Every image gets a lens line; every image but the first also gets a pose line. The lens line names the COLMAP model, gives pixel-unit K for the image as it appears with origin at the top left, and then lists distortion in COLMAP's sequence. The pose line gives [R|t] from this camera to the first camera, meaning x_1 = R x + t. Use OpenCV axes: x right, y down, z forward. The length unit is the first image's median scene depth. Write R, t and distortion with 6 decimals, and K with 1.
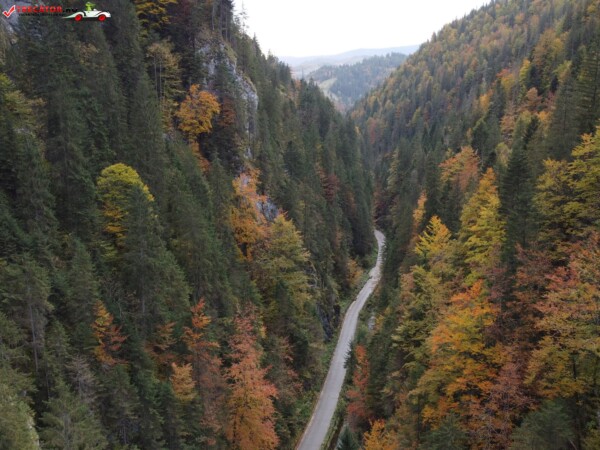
lens RADIAL K [[602.7, 0, 300.0], [0, 602.7, 225.0], [0, 0, 1]] dist [0.001033, 0.000735]
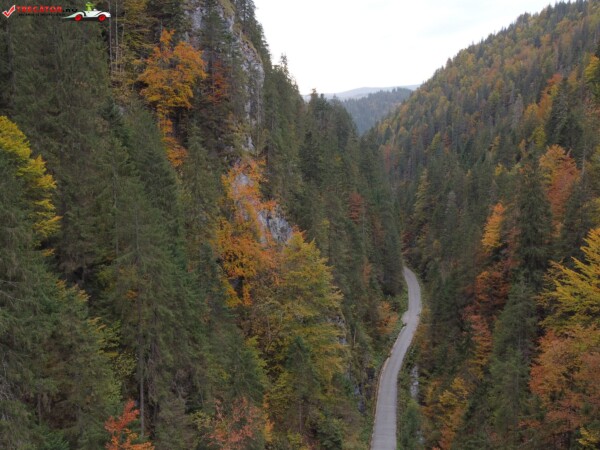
lens RADIAL K [[602.7, 0, 300.0], [0, 602.7, 225.0], [0, 0, 1]] dist [0.001033, 0.000735]
pose [[0.999919, 0.012173, -0.003582, -0.022412], [-0.012369, 0.998069, -0.060868, 0.011062], [0.002834, 0.060908, 0.998139, 0.301694]]
